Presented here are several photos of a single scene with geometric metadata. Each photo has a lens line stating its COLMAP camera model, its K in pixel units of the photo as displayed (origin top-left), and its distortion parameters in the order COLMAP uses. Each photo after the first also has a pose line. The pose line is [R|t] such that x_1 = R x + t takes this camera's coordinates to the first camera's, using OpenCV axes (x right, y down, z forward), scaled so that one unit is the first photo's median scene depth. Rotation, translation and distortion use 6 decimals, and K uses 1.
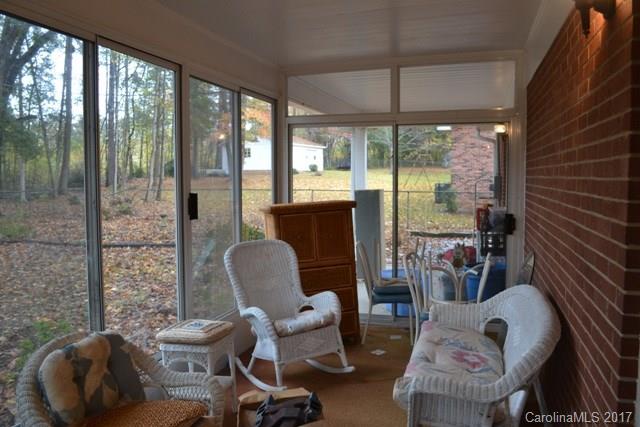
lens RADIAL K [[518.3, 0, 320.0], [0, 518.3, 213.5], [0, 0, 1]] dist [-0.003050, -0.082984]
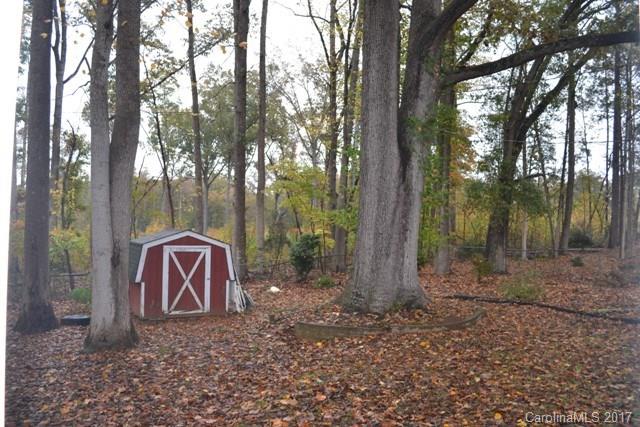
lens RADIAL K [[518.3, 0, 320.0], [0, 518.3, 213.5], [0, 0, 1]] dist [-0.003050, -0.082984]
pose [[0.633209, -0.023836, -0.773614, -0.075208], [-0.065135, 0.994339, -0.083950, -0.005208], [0.771235, 0.103547, 0.628072, 0.071257]]
